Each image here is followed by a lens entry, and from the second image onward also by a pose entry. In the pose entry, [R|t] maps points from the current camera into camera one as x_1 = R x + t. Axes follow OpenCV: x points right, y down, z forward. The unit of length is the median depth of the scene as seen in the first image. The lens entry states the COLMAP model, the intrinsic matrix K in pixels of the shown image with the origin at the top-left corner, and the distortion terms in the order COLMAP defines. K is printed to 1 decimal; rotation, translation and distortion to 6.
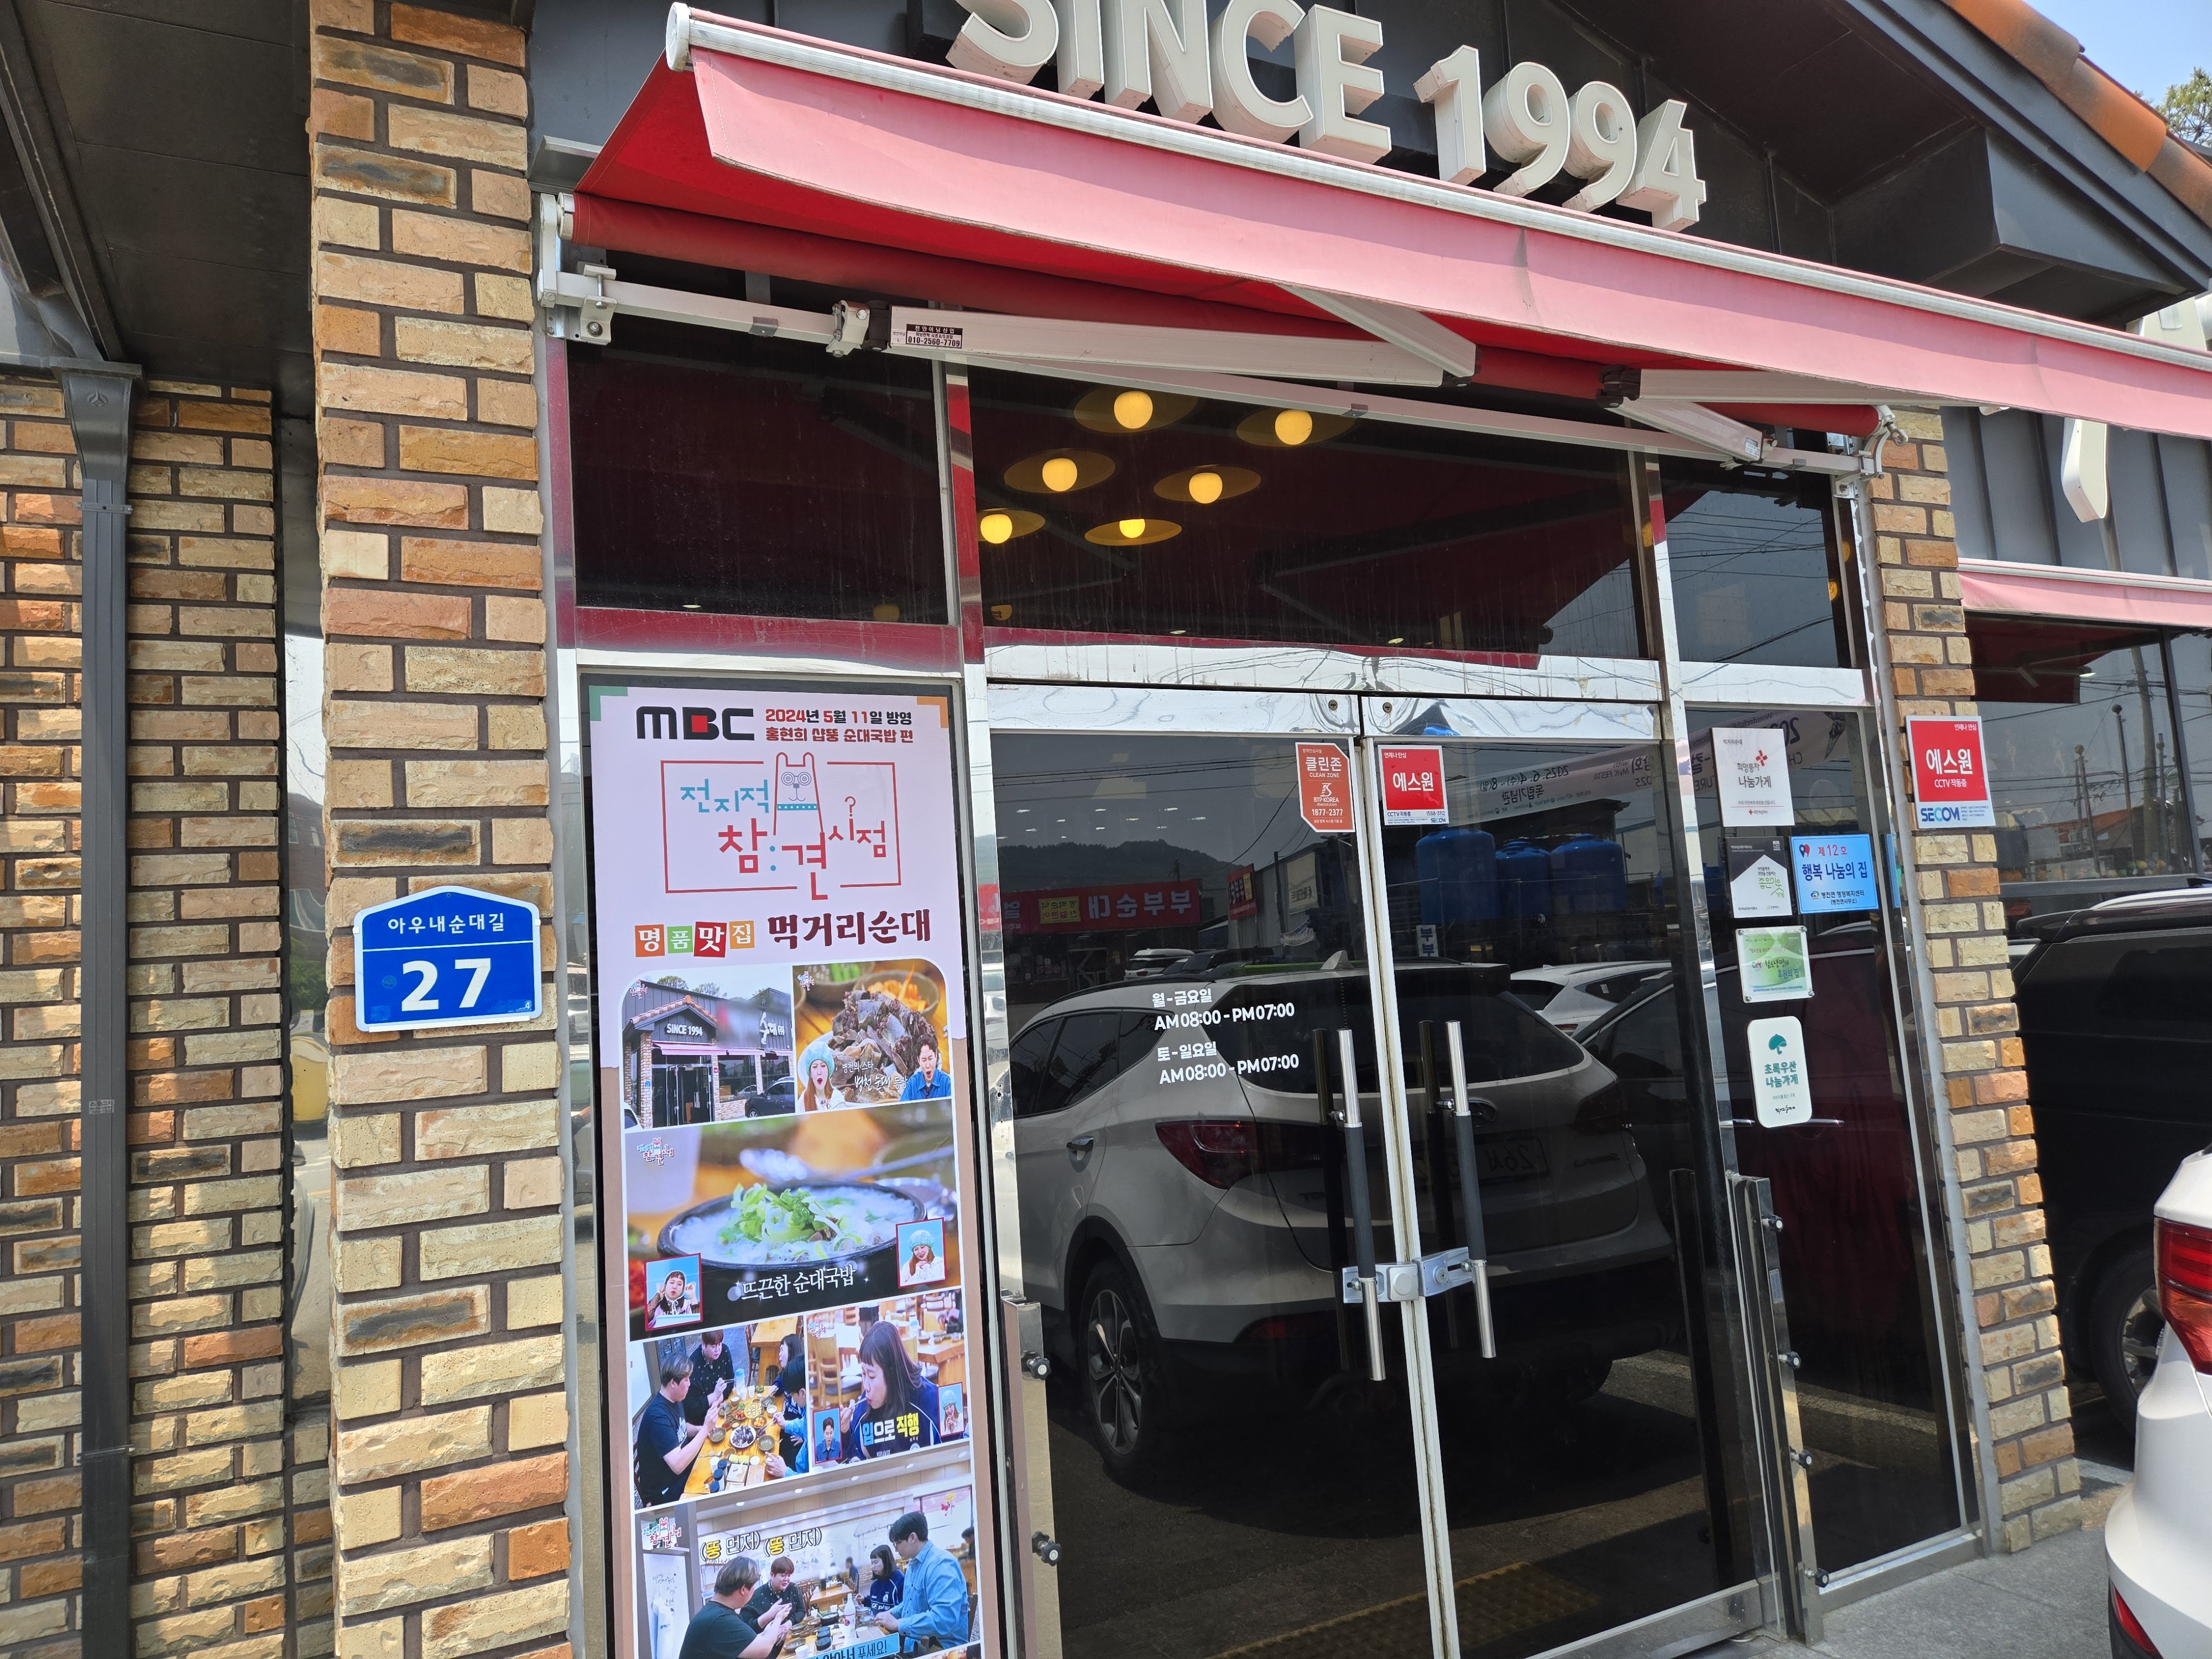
lens RADIAL K [[1479.9, 0, 1114.4], [0, 1479.9, 820.8], [0, 0, 1]] dist [0.080934, -0.073027]
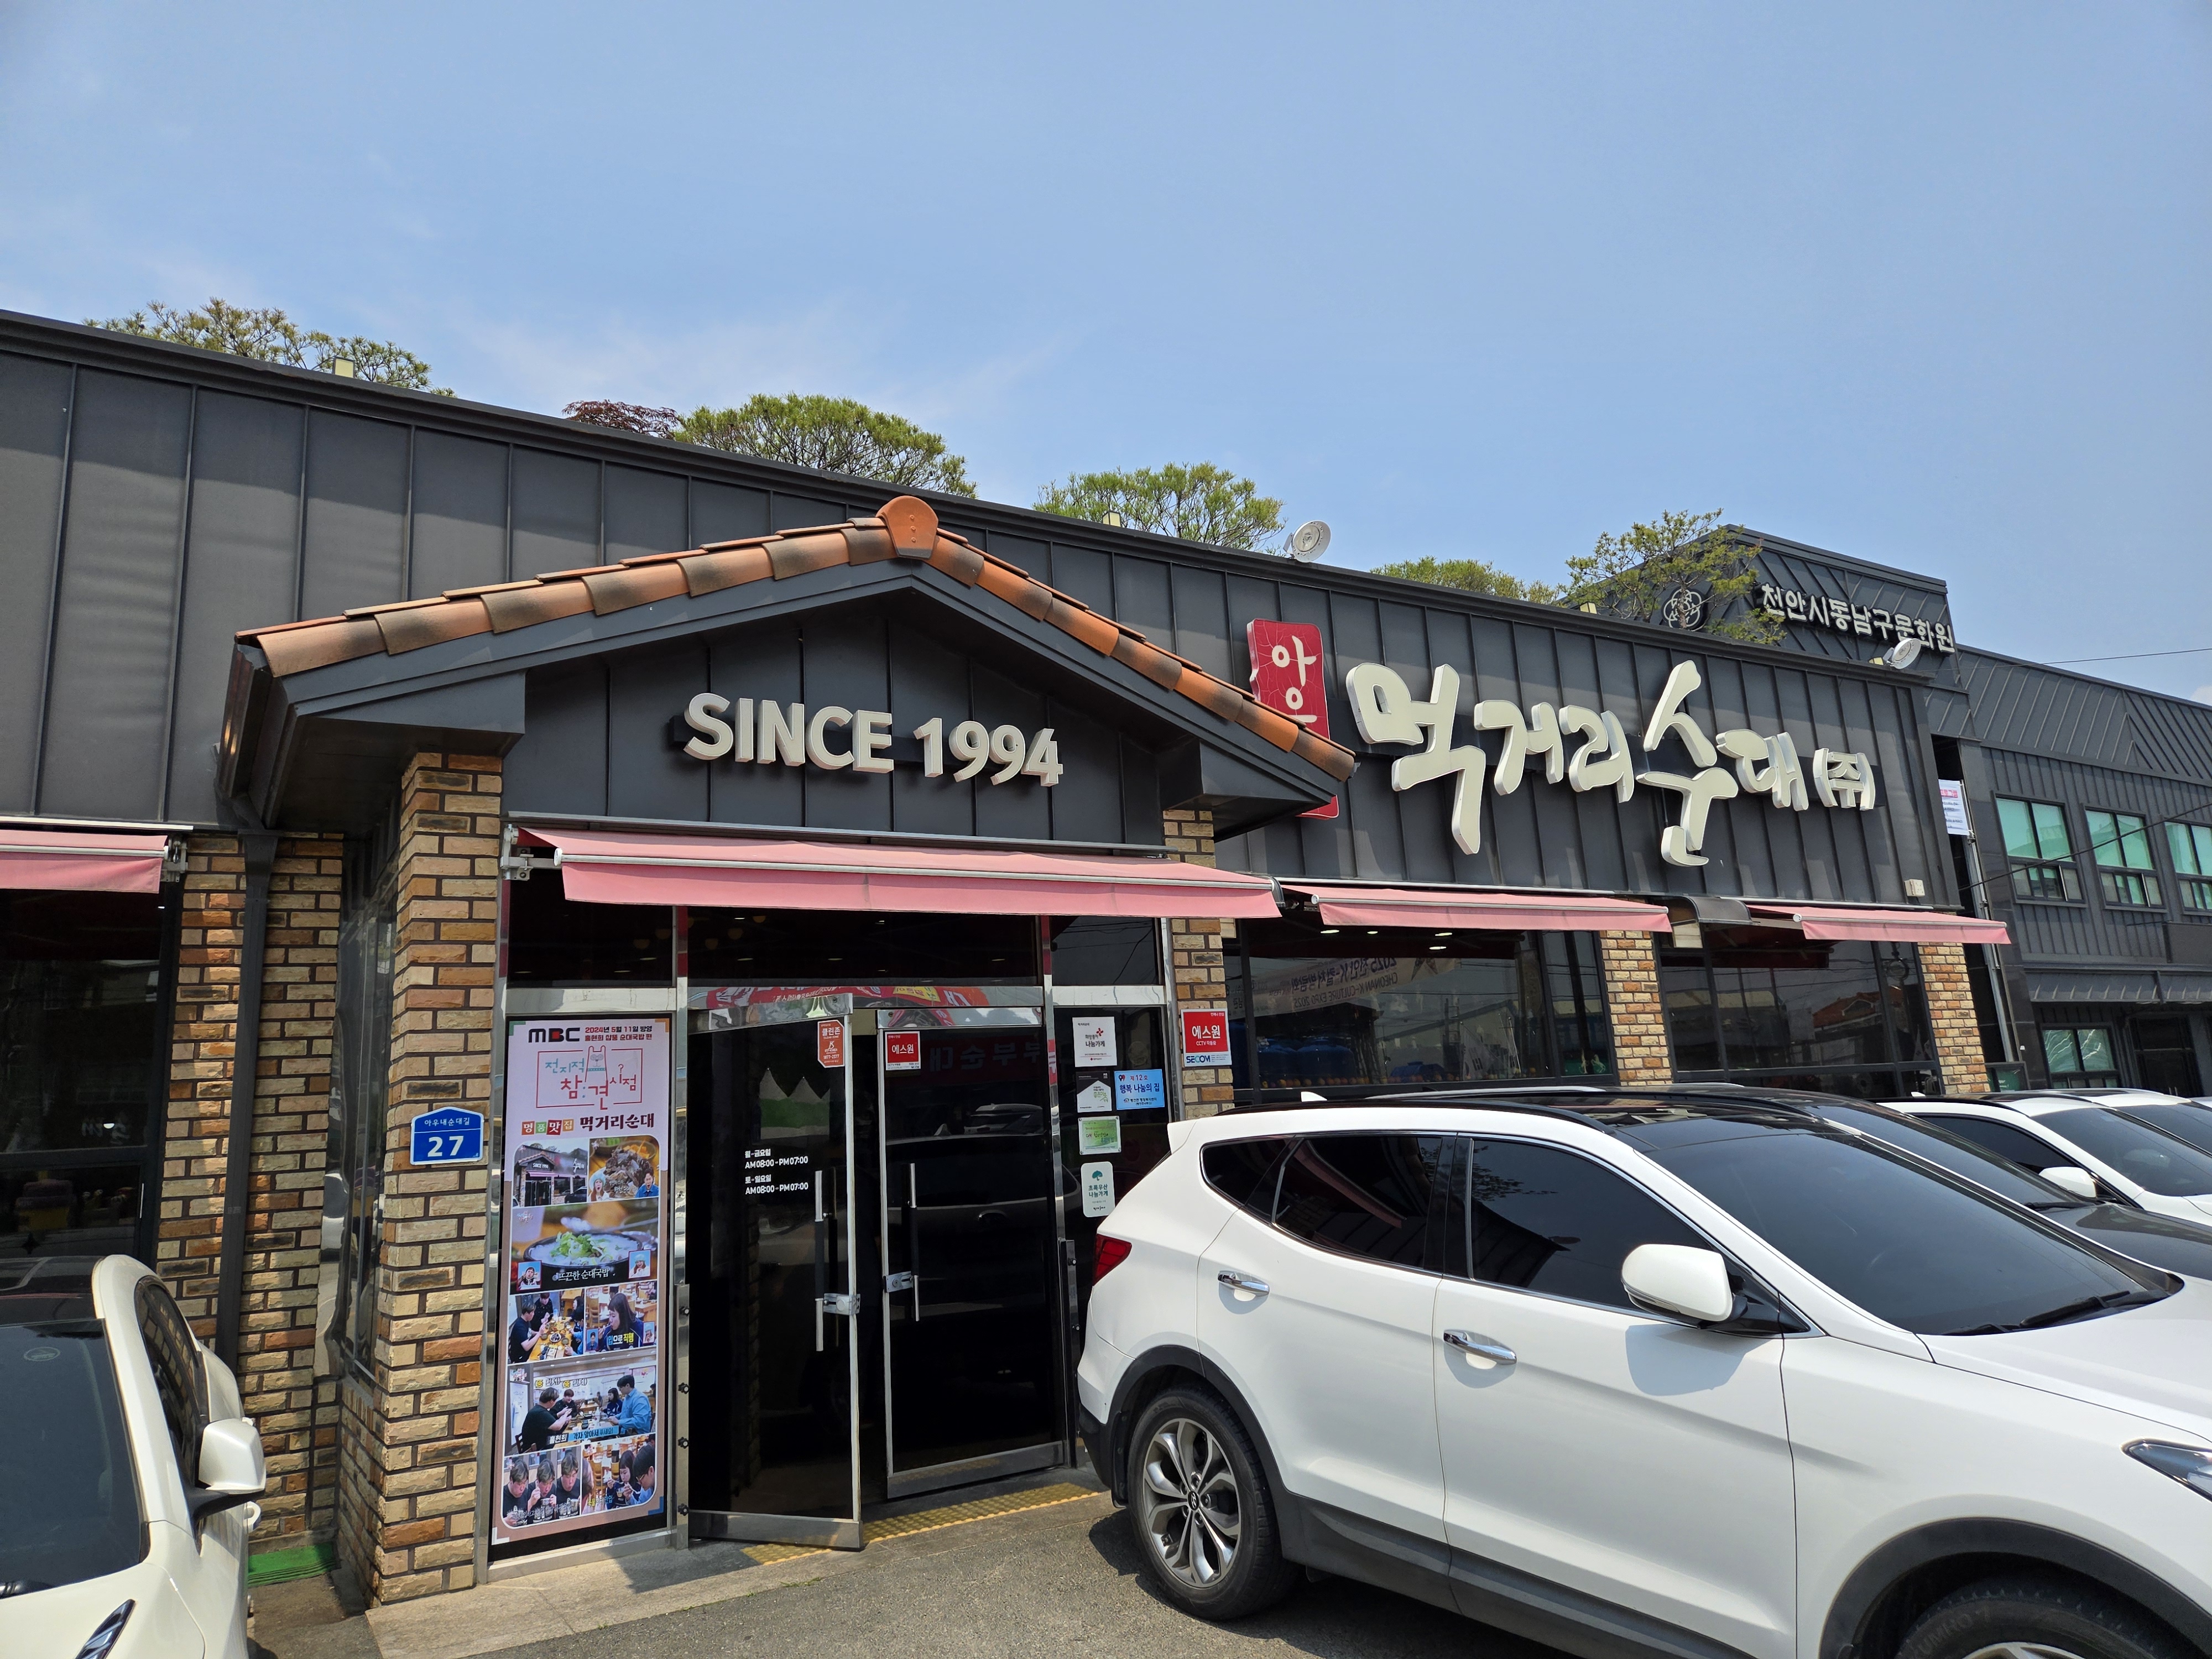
lens RADIAL K [[1479.9, 0, 1141.5], [0, 1479.9, 809.1], [0, 0, 1]] dist [0.080934, -0.073027]
pose [[0.996340, 0.022805, 0.082386, 0.371799], [-0.013201, 0.993245, -0.115287, -0.131950], [-0.084459, 0.113777, 0.989910, -1.234876]]
